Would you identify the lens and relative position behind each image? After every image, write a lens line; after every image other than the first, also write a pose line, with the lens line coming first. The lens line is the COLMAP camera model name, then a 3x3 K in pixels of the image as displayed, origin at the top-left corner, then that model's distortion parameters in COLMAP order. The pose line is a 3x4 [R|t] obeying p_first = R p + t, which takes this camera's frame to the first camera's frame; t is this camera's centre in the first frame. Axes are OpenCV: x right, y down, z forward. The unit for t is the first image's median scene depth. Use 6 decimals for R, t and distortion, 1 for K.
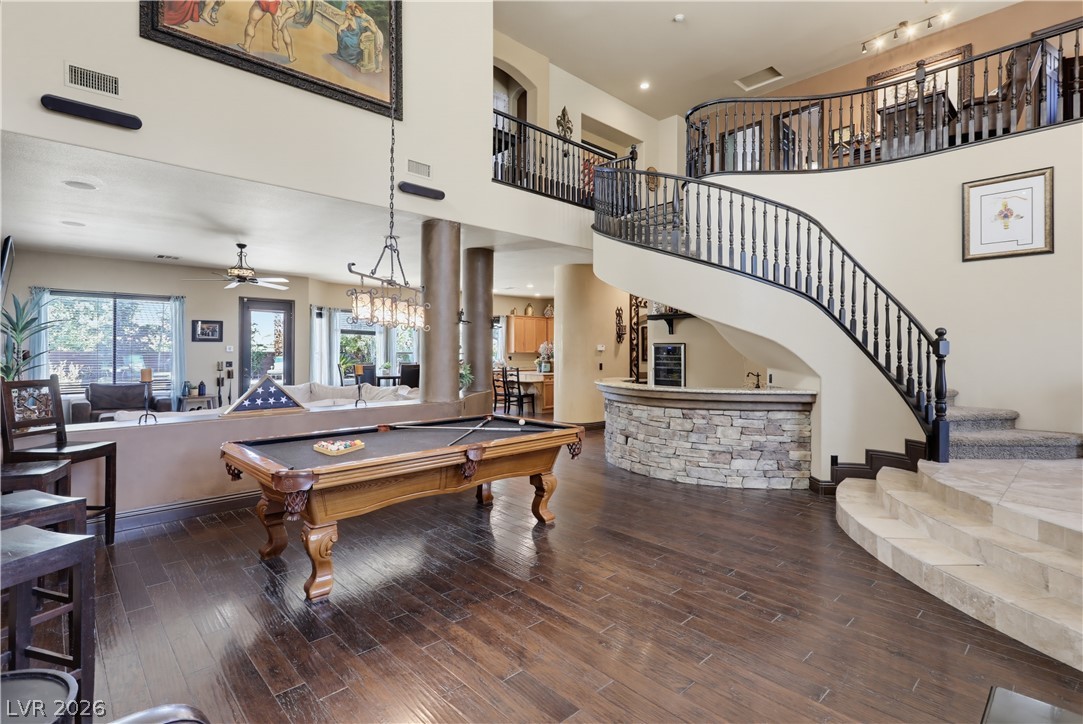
lens RADIAL K [[522.7, 0, 539.5], [0, 522.7, 355.5], [0, 0, 1]] dist [0.001356, -0.000280]
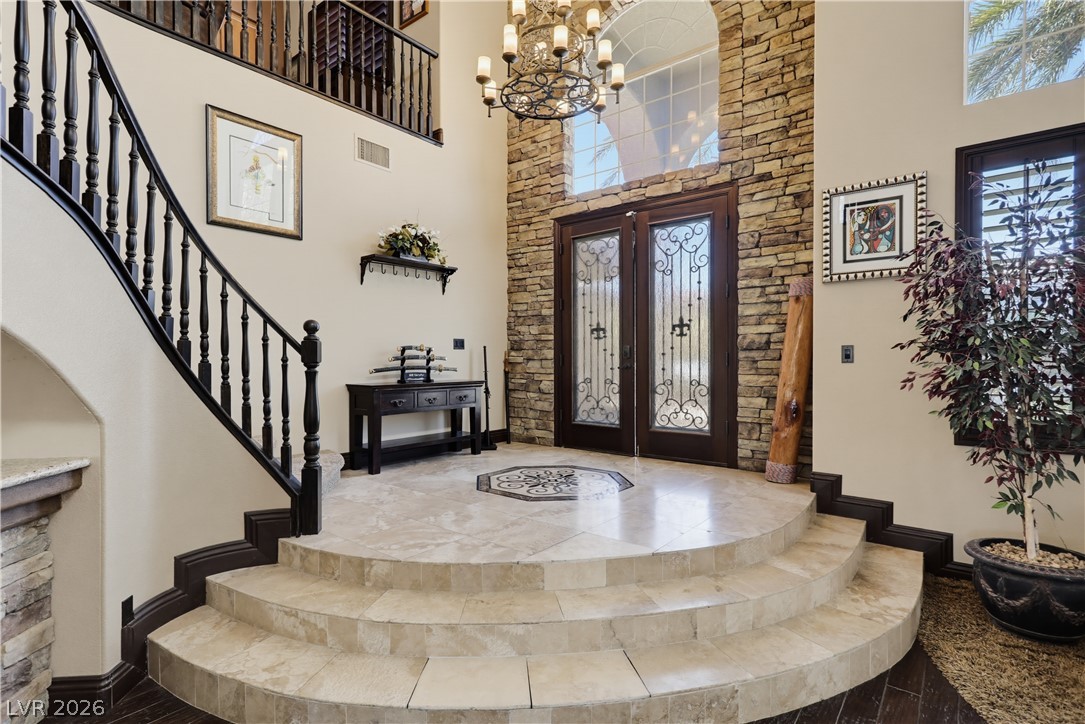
lens RADIAL K [[523.6, 0, 535.3], [0, 523.6, 366.7], [0, 0, 1]] dist [0.001356, -0.000280]
pose [[-0.137914, -0.017637, 0.990287, 0.093180], [0.012682, 0.999728, 0.019572, -0.004828], [-0.990363, 0.015258, -0.137653, 0.726345]]
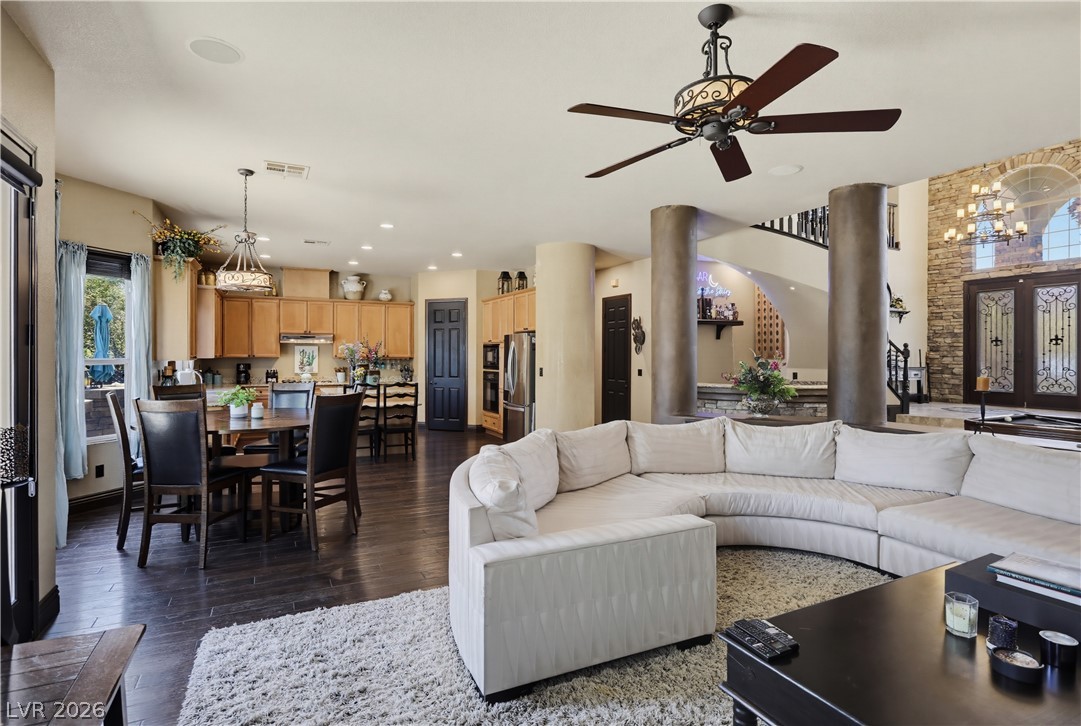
lens RADIAL K [[538.6, 0, 532.2], [0, 538.6, 355.1], [0, 0, 1]] dist [-0.004387, -0.001151]
pose [[0.298252, -0.002552, 0.954484, -1.307514], [0.007512, 0.999972, 0.000326, -0.016854], [-0.954458, 0.007073, 0.298262, 1.507667]]
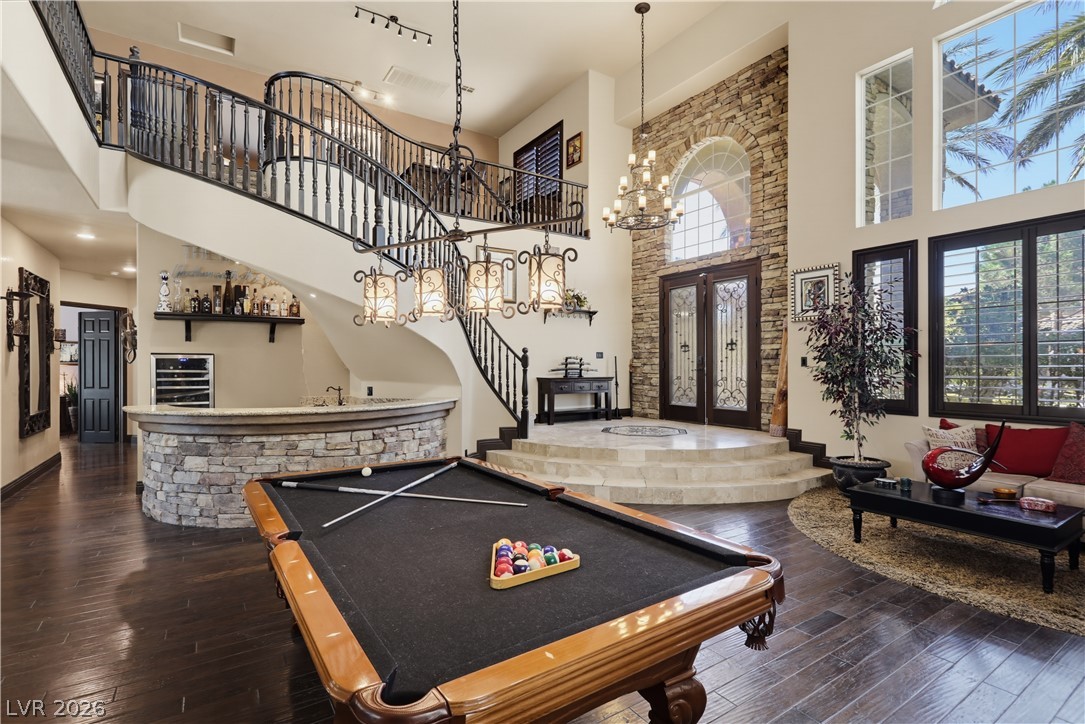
lens RADIAL K [[523.6, 0, 549.7], [0, 523.6, 362.4], [0, 0, 1]] dist [0.001356, -0.000280]
pose [[0.162114, 0.000508, 0.986772, -0.599021], [0.011754, 0.999928, -0.002445, -0.005293], [-0.986702, 0.011995, 0.162096, 0.613962]]
